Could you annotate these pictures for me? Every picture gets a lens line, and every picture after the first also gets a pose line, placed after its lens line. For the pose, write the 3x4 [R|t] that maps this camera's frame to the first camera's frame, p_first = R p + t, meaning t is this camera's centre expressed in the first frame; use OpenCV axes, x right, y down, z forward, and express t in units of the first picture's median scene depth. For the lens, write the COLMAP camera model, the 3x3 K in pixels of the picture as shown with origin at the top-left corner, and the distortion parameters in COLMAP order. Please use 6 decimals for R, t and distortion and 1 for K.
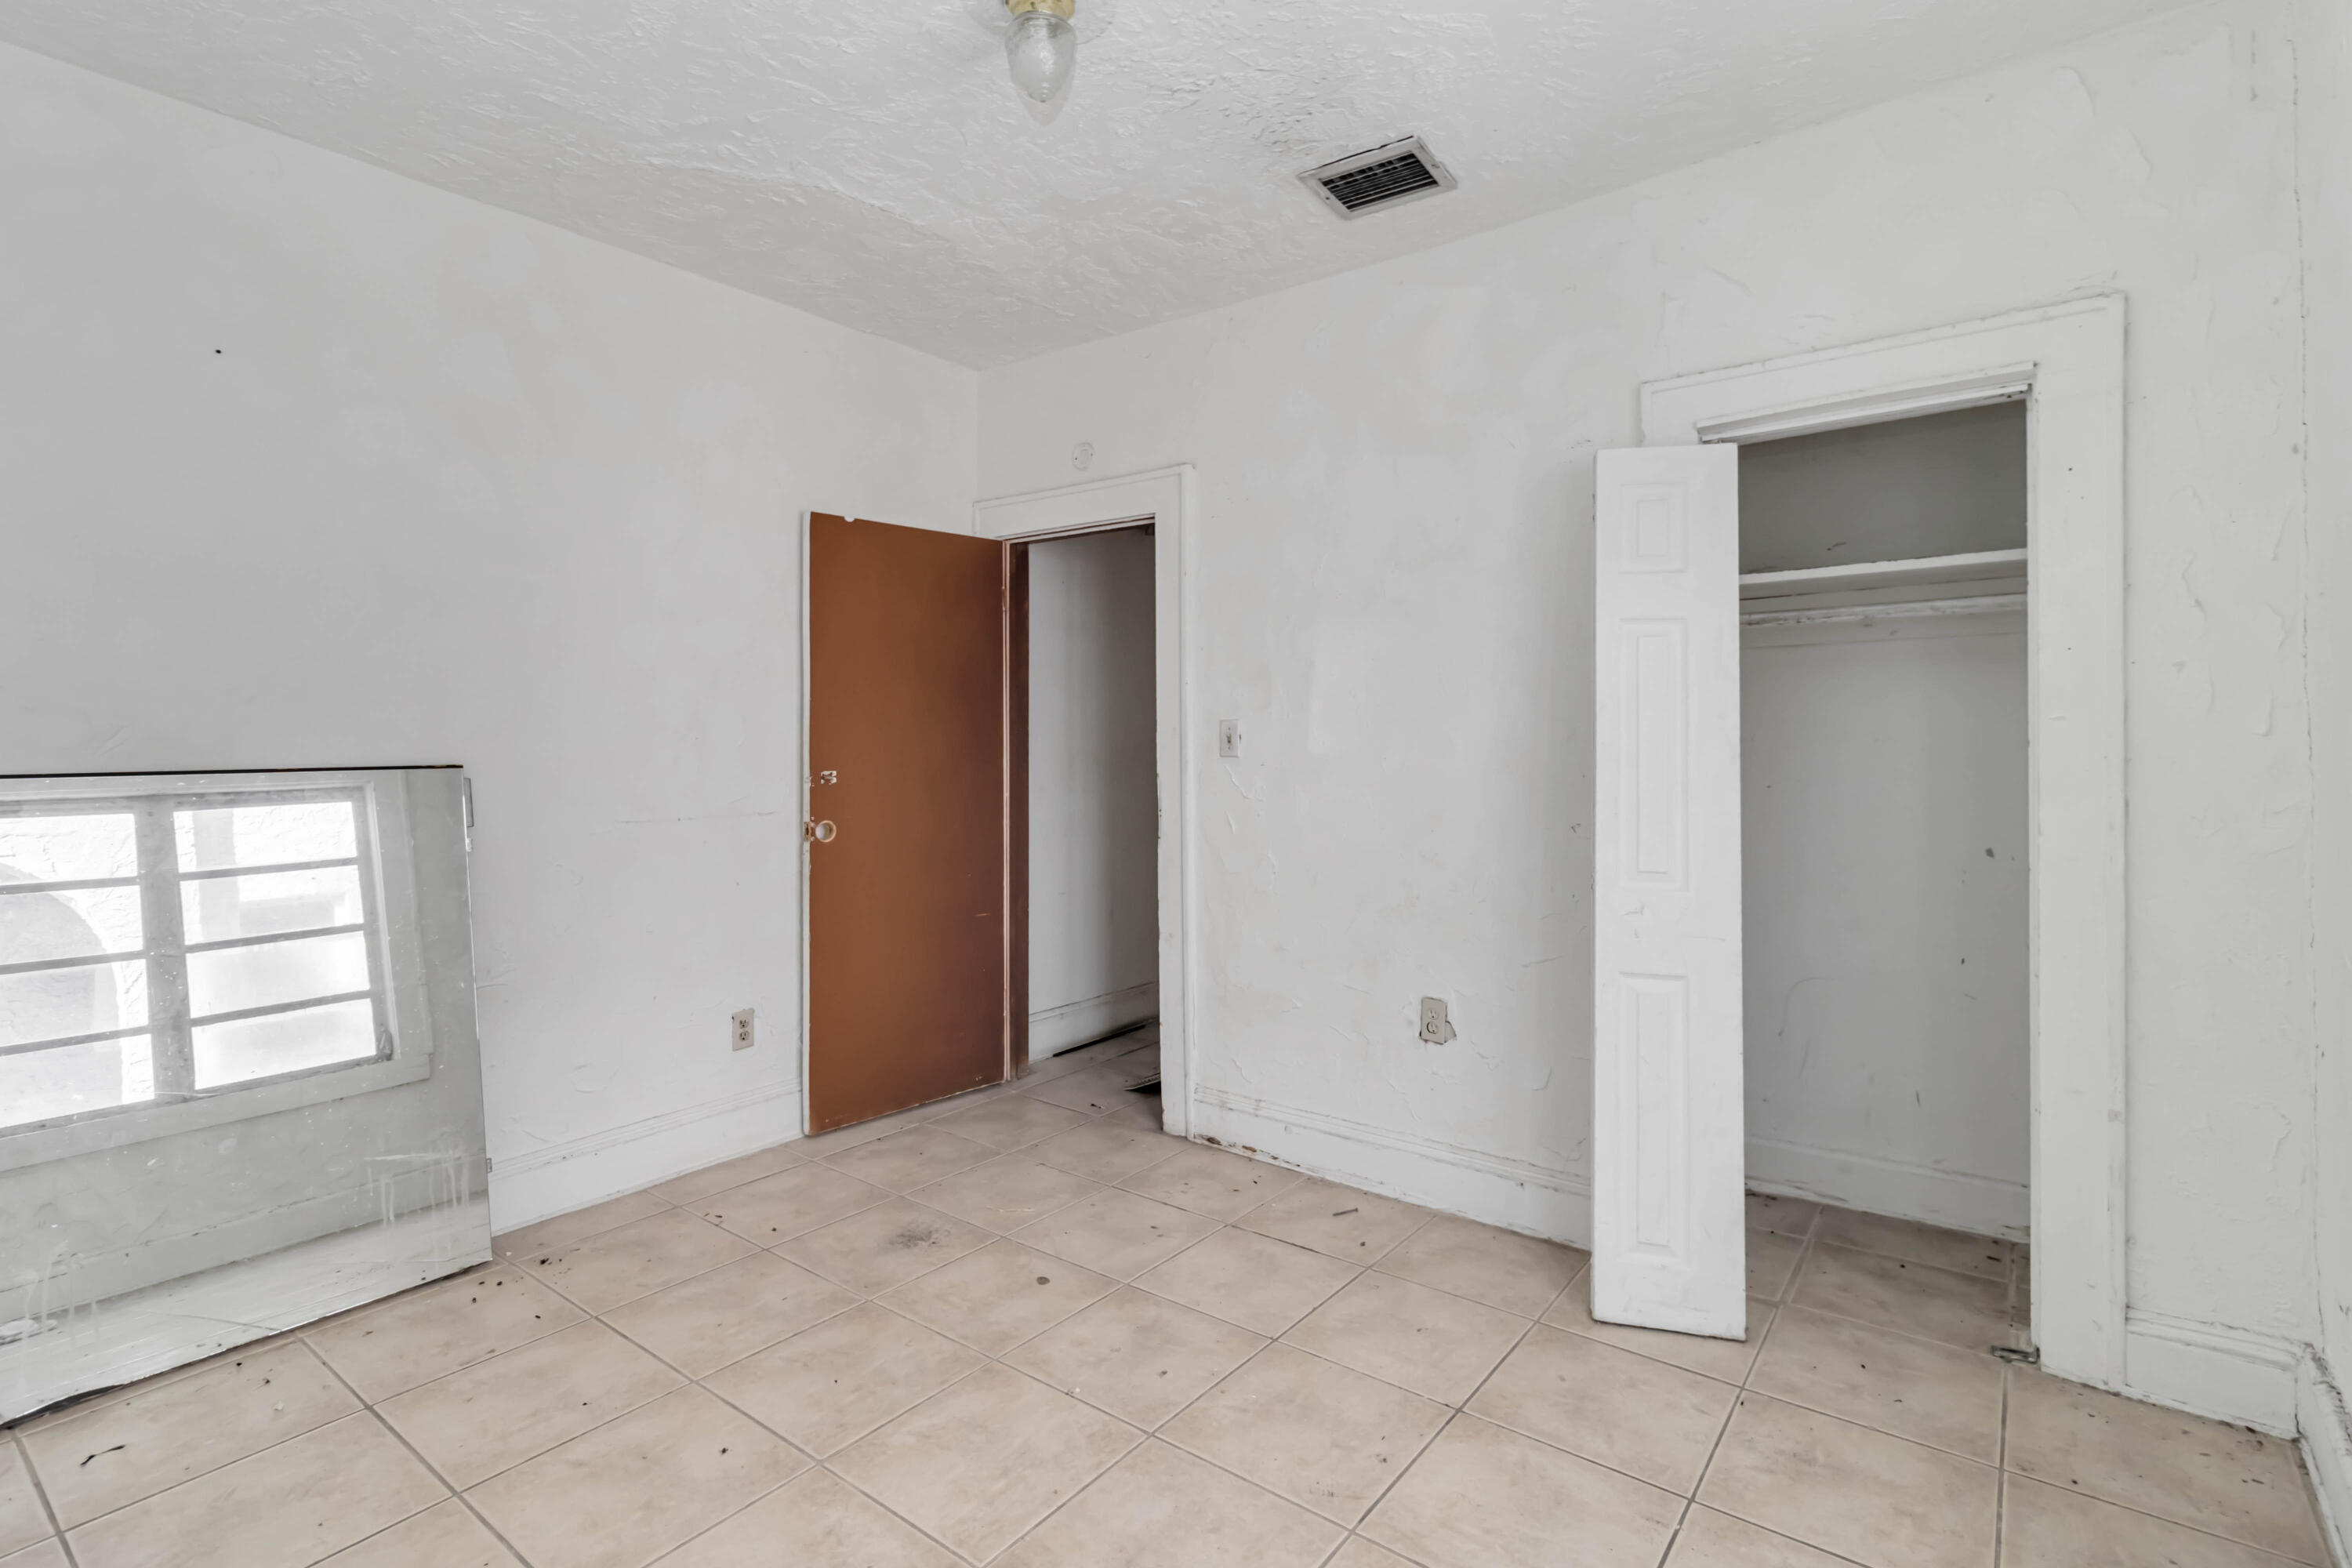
lens RADIAL K [[1115.2, 0, 1205.7], [0, 1115.2, 707.7], [0, 0, 1]] dist [-0.000728, -0.000027]
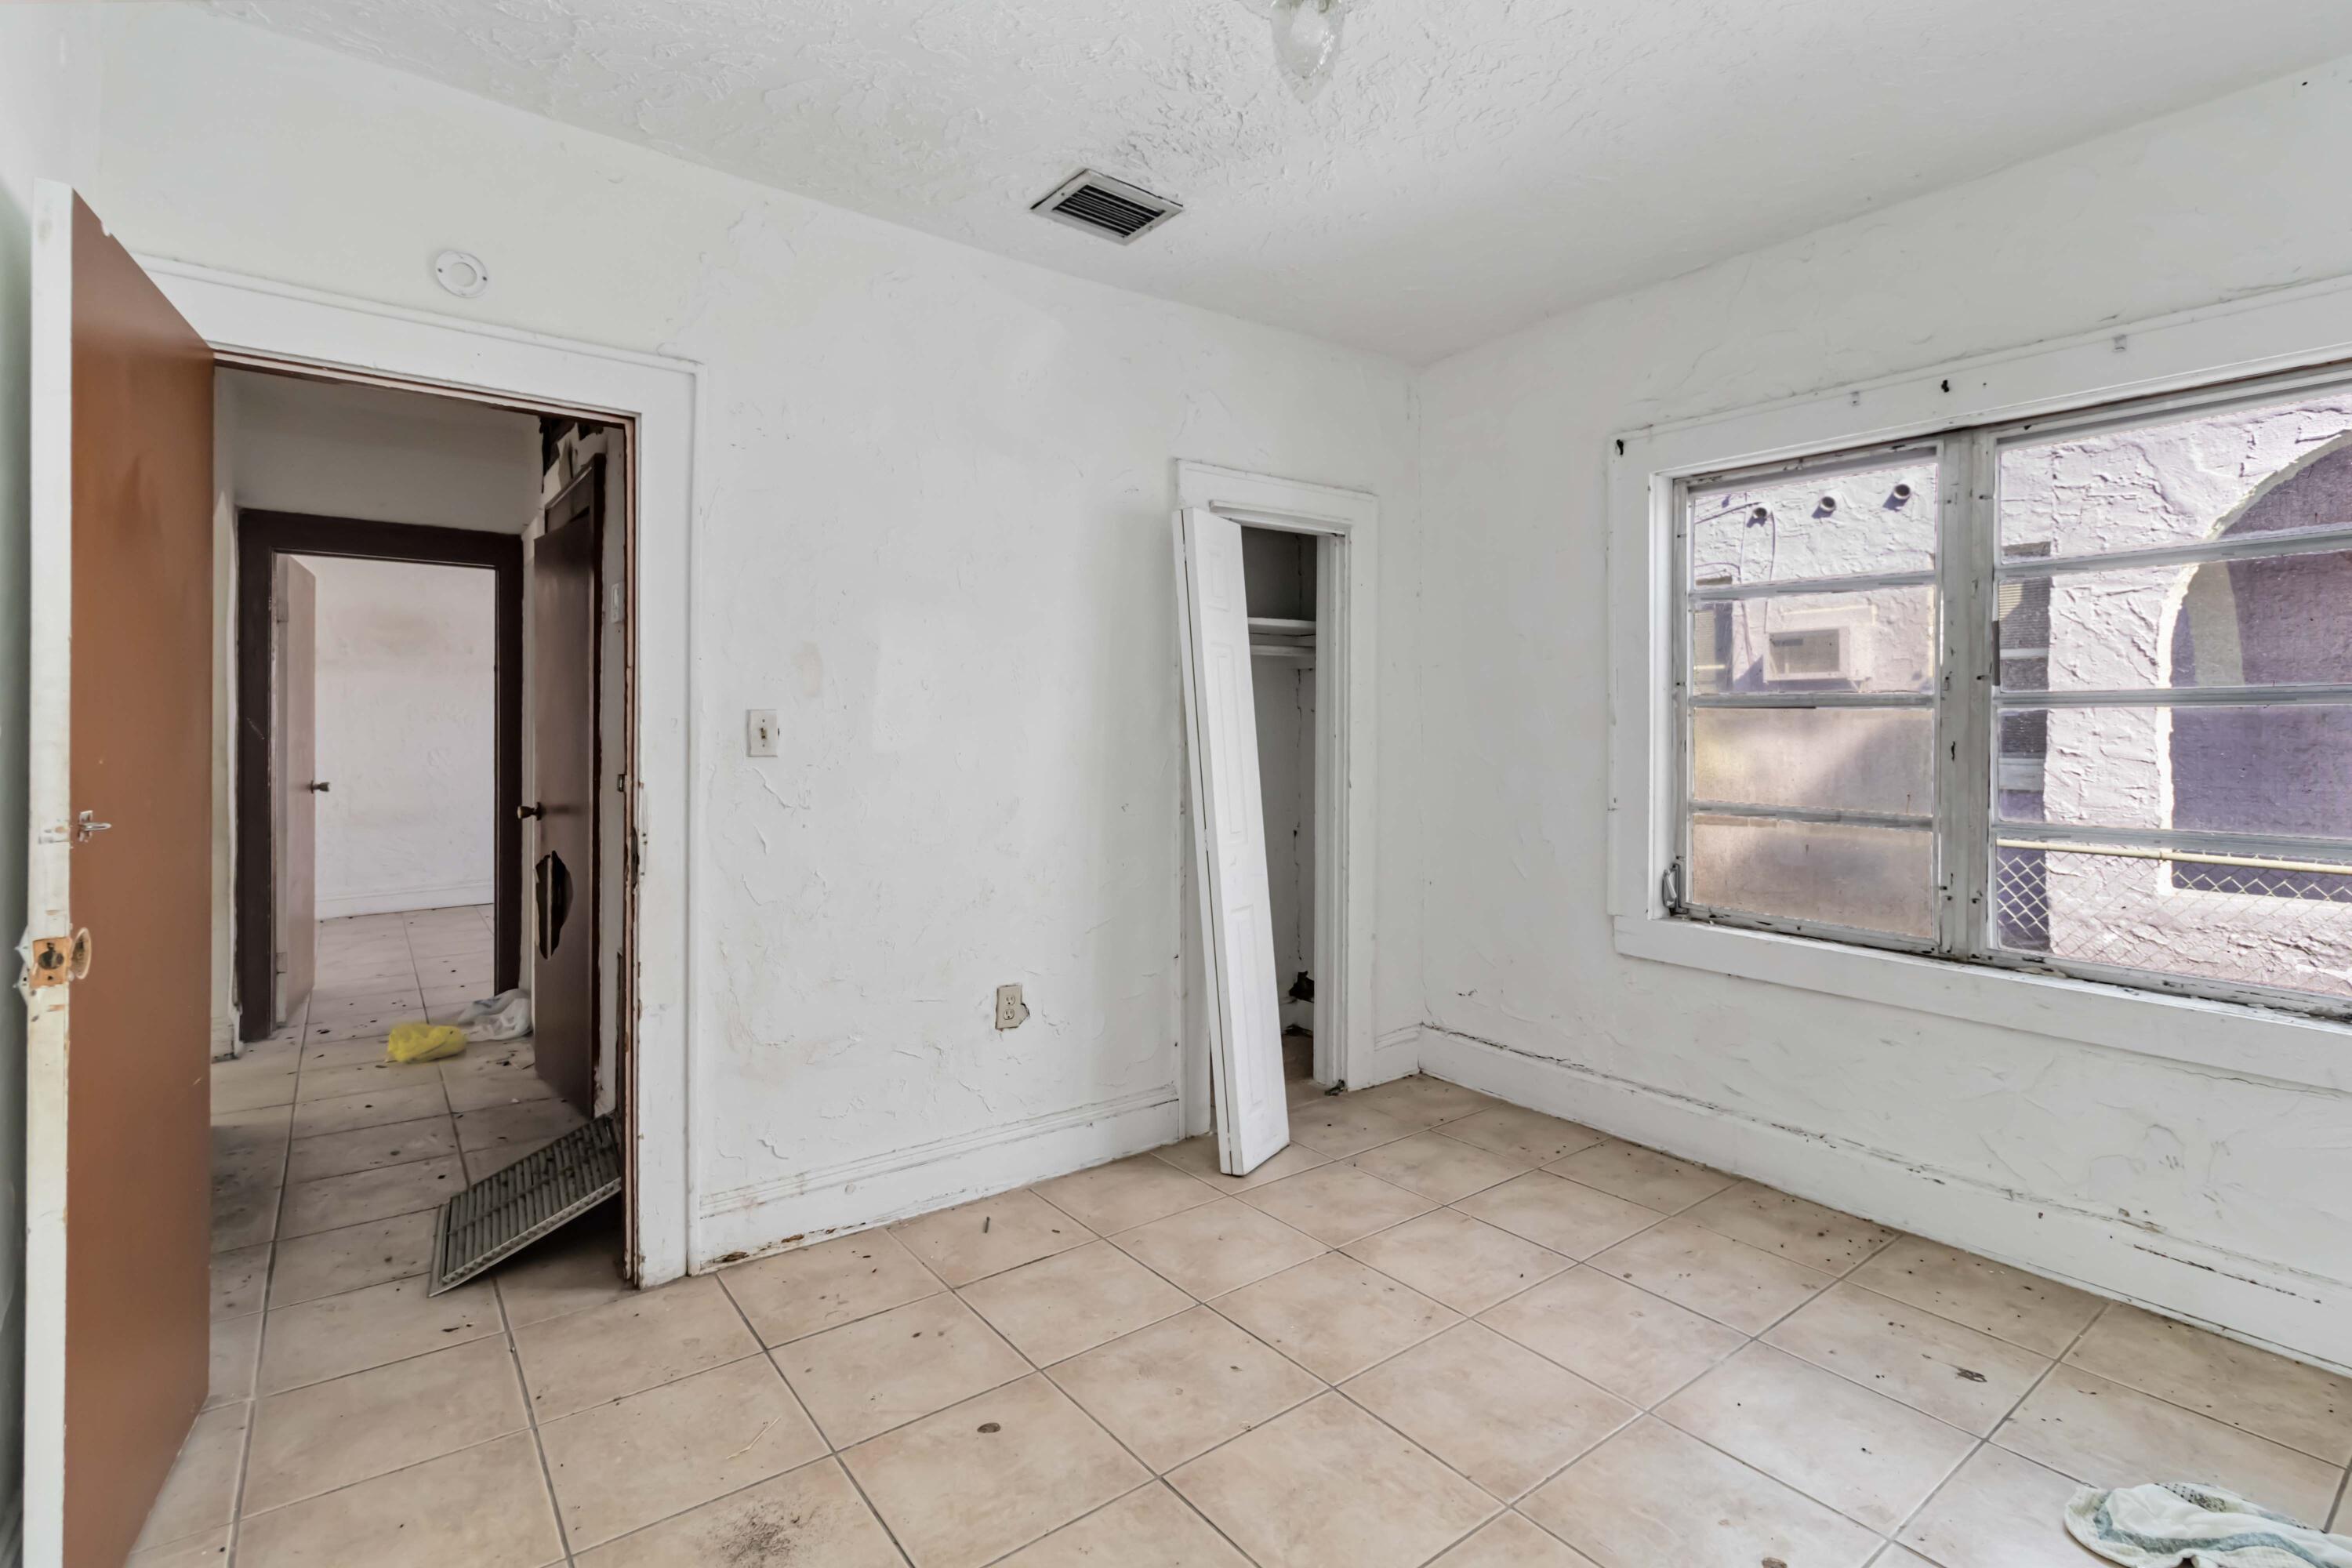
lens RADIAL K [[1100.2, 0, 1199.3], [0, 1100.2, 716.3], [0, 0, 1]] dist [0.000345, -0.000167]
pose [[0.269449, 0.012824, 0.962929, -0.873936], [-0.028100, 0.999590, -0.005449, 0.015559], [-0.962605, -0.025590, 0.269699, 0.677184]]
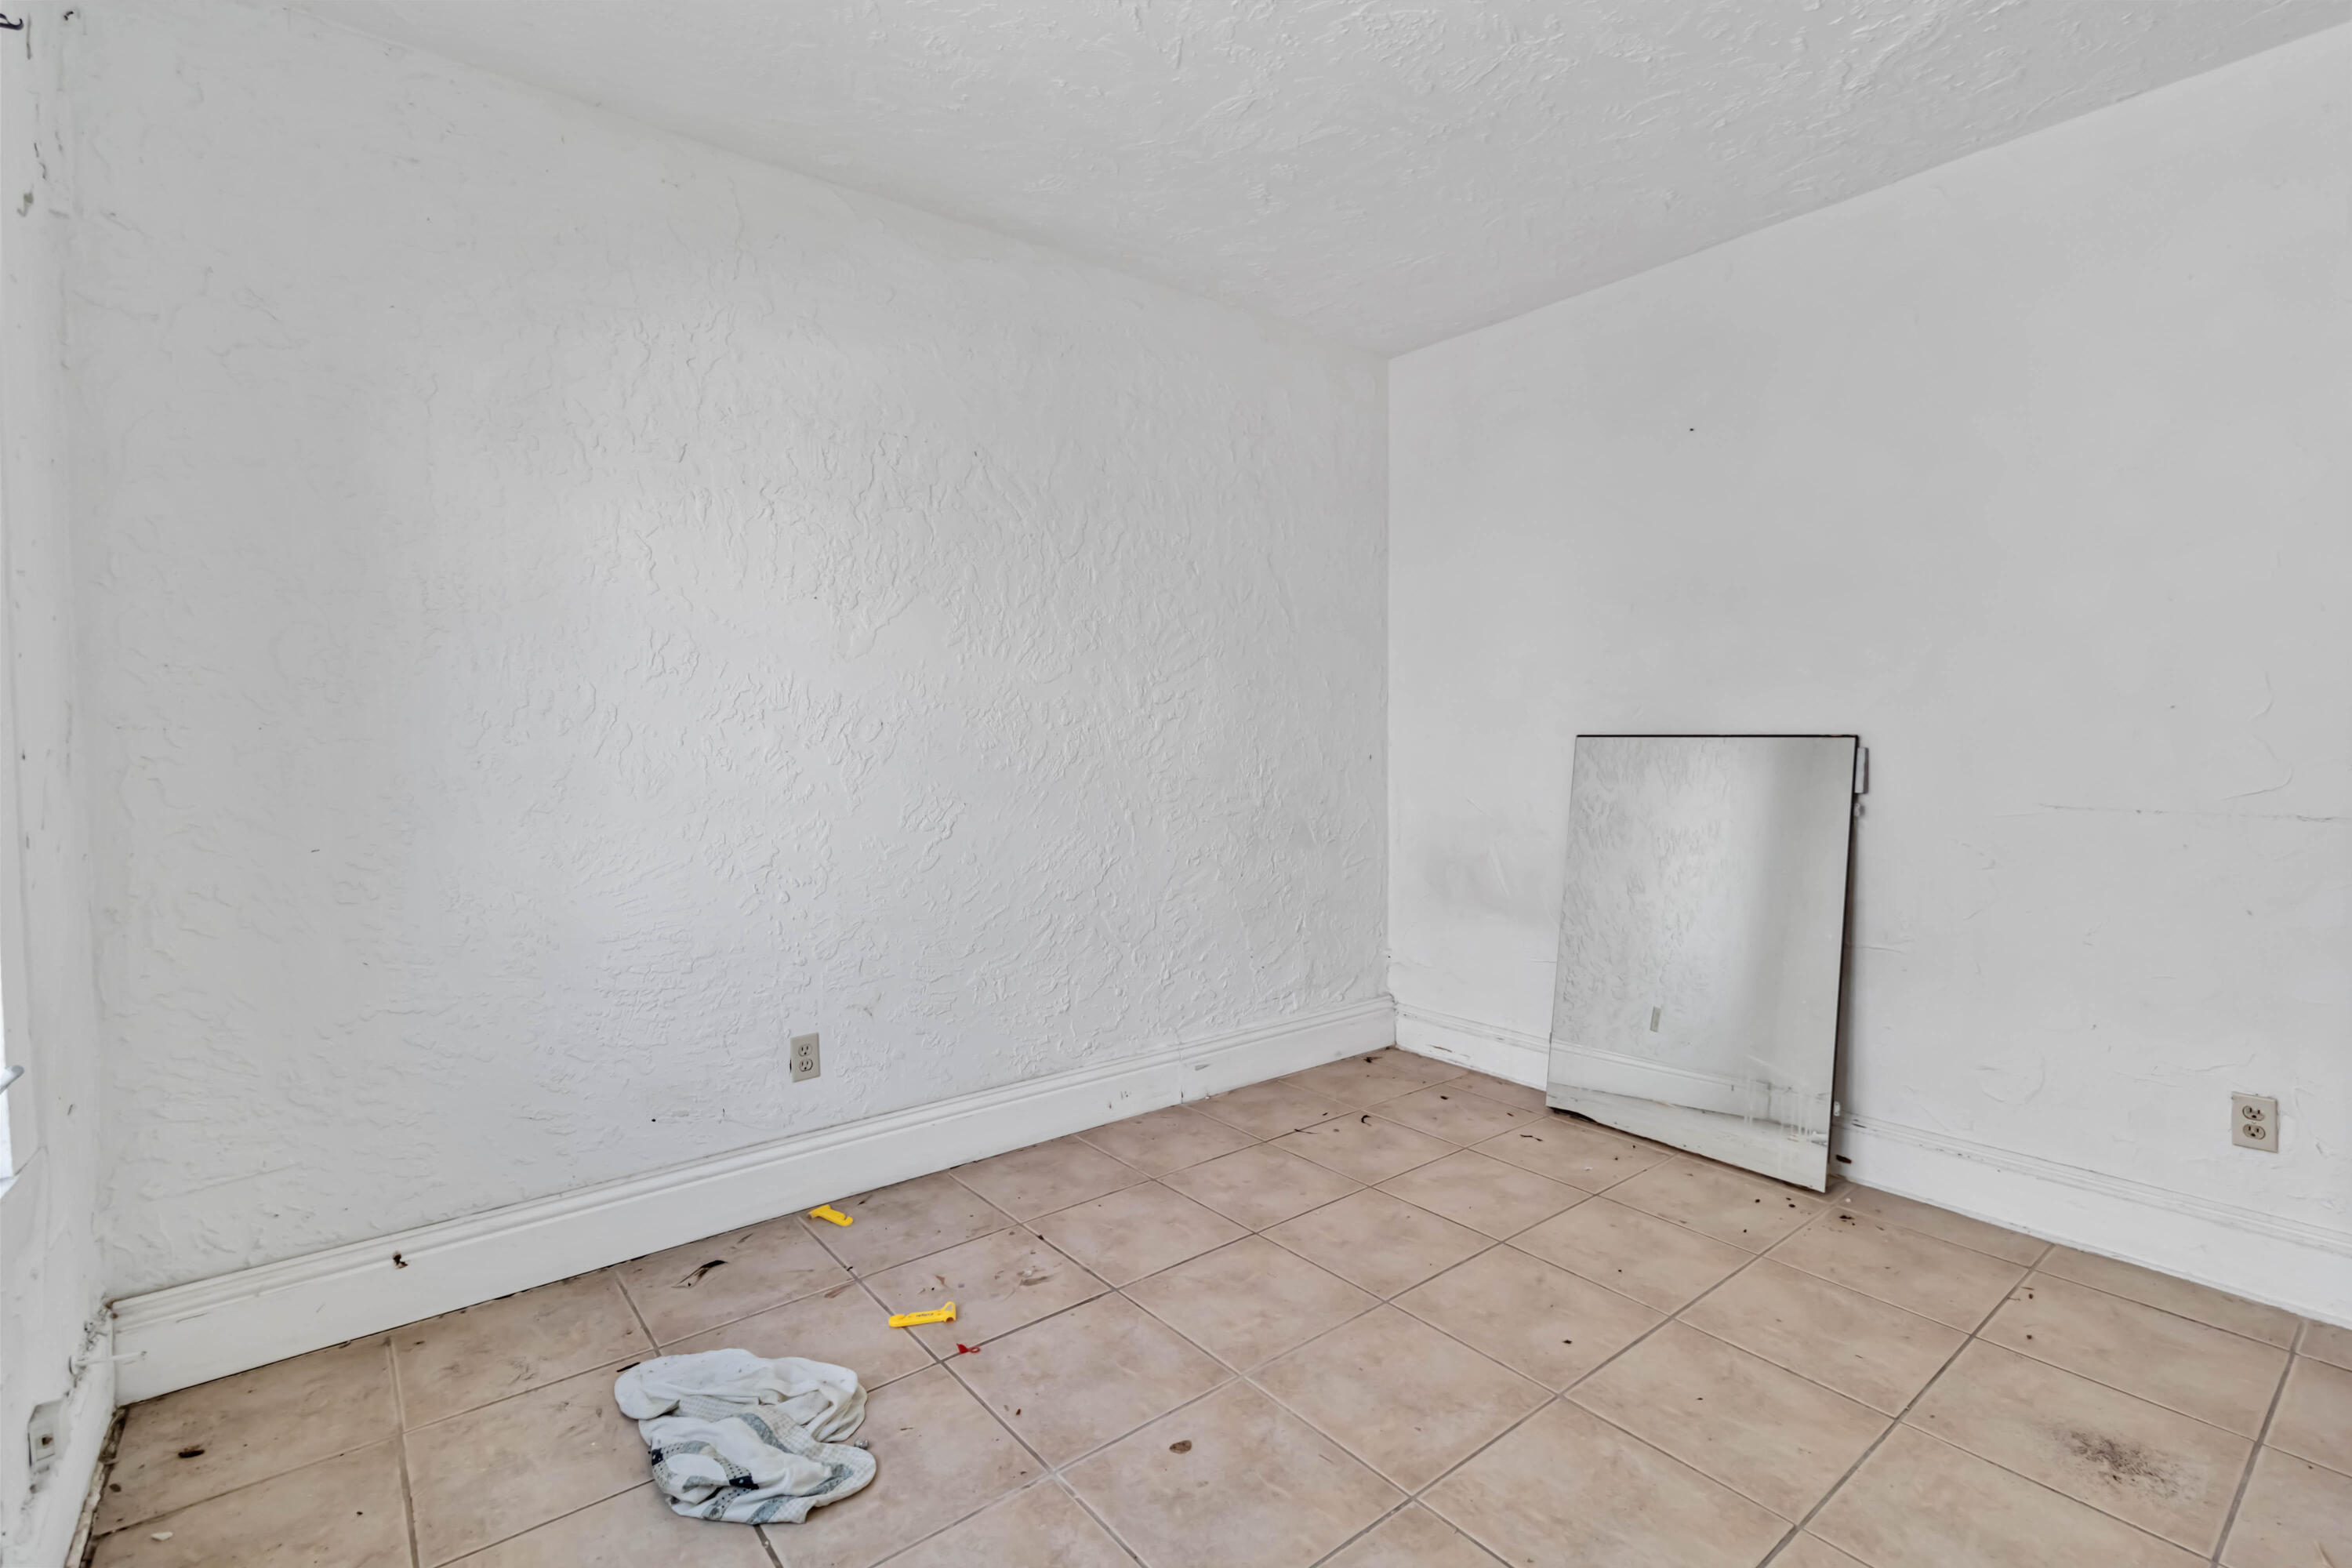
lens RADIAL K [[1084.6, 0, 1191.9], [0, 1084.6, 755.2], [0, 0, 1]] dist [0.000205, 0.000678]
pose [[-0.247394, 0.028861, -0.968485, 0.538447], [0.027901, 0.999354, 0.022654, 0.032555], [0.968513, -0.021417, -0.248040, 0.706882]]
